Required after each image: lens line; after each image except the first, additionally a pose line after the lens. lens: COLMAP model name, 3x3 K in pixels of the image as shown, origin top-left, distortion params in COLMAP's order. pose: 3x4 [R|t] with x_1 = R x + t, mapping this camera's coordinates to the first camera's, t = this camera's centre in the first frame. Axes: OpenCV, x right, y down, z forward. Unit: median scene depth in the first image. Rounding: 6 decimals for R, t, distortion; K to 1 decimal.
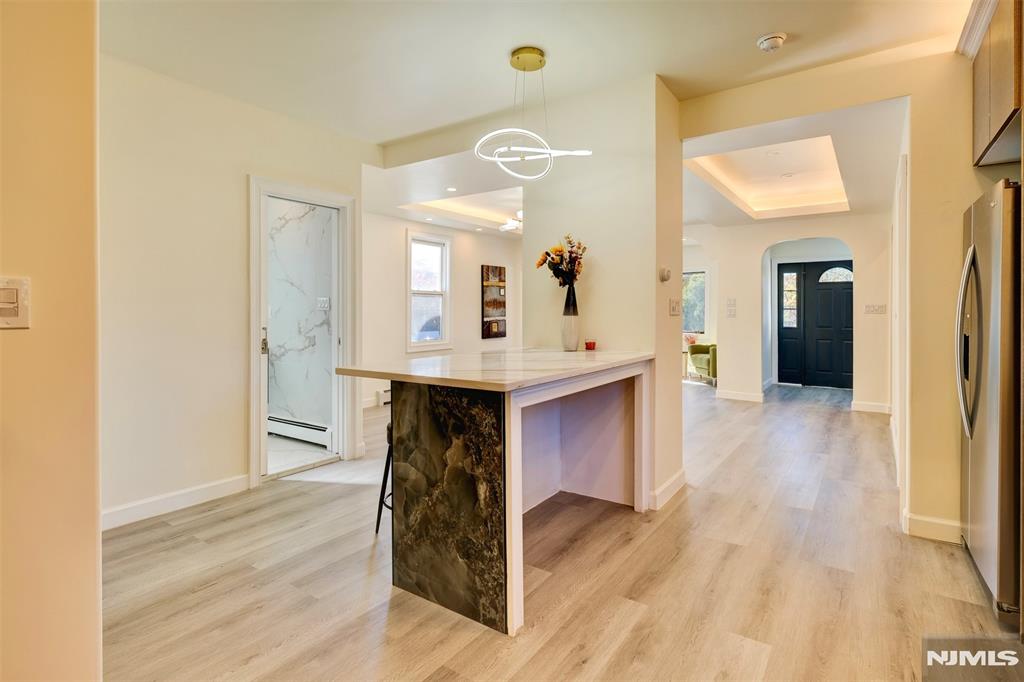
lens RADIAL K [[522.1, 0, 513.8], [0, 522.1, 306.1], [0, 0, 1]] dist [0.002678, 0.000257]
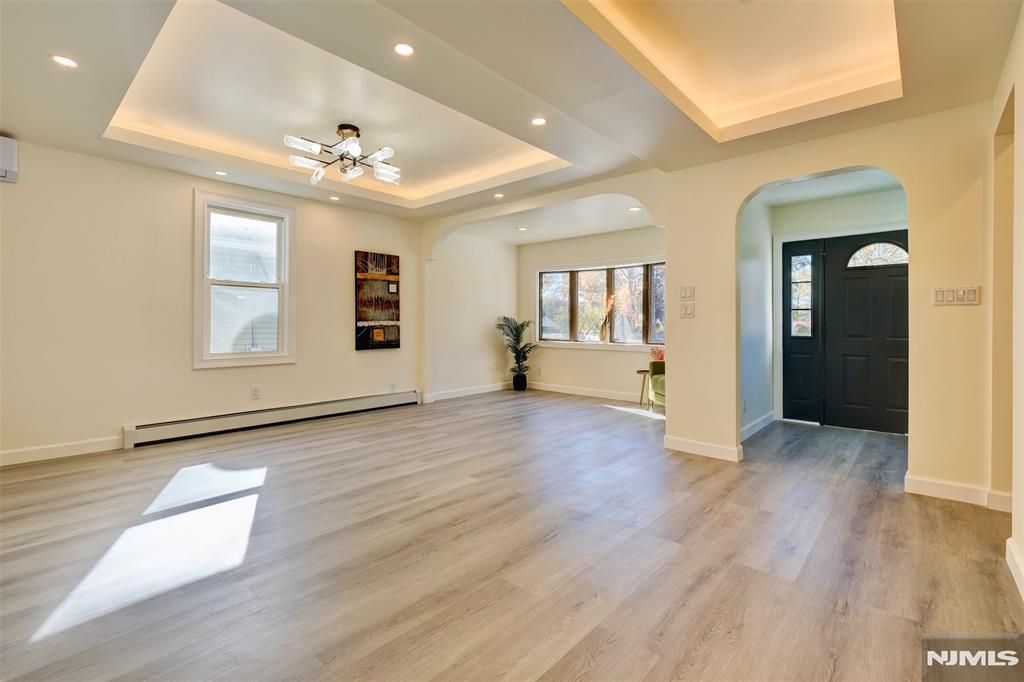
lens RADIAL K [[457.7, 0, 510.6], [0, 457.7, 321.8], [0, 0, 1]] dist [-0.001963, -0.000128]
pose [[0.991734, 0.000380, -0.128307, 0.238875], [-0.000432, 1.000000, -0.000375, 0.022300], [0.128307, 0.000427, 0.991734, 0.378502]]
